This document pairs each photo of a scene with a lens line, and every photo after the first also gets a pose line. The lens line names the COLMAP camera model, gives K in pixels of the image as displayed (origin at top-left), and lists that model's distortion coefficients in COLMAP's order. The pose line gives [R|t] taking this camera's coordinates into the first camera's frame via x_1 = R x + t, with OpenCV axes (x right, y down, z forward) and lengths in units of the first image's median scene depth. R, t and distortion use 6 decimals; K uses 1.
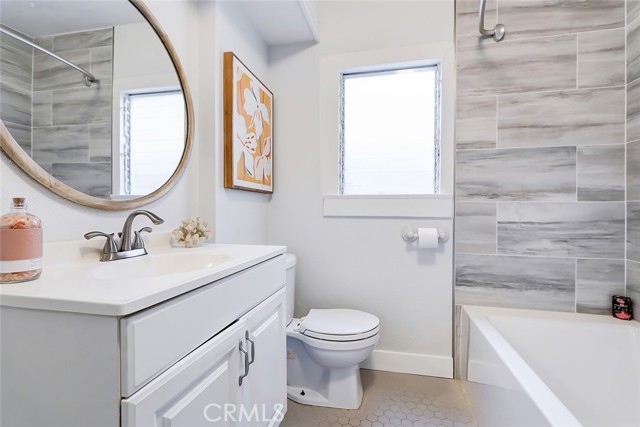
lens RADIAL K [[295.7, 0, 319.1], [0, 295.7, 211.6], [0, 0, 1]] dist [-0.000290, -0.001673]
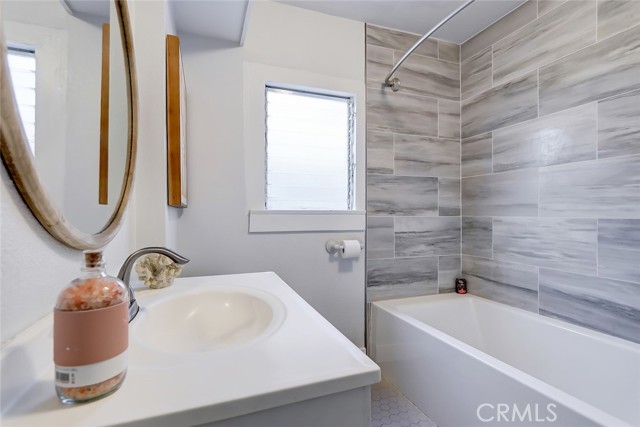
lens RADIAL K [[295.7, 0, 315.8], [0, 295.7, 214.5], [0, 0, 1]] dist [-0.000290, -0.001673]
pose [[0.838230, -0.011821, 0.545188, -0.385579], [0.010989, 0.999928, 0.004785, -0.053431], [-0.545205, 0.001981, 0.838300, 0.116167]]
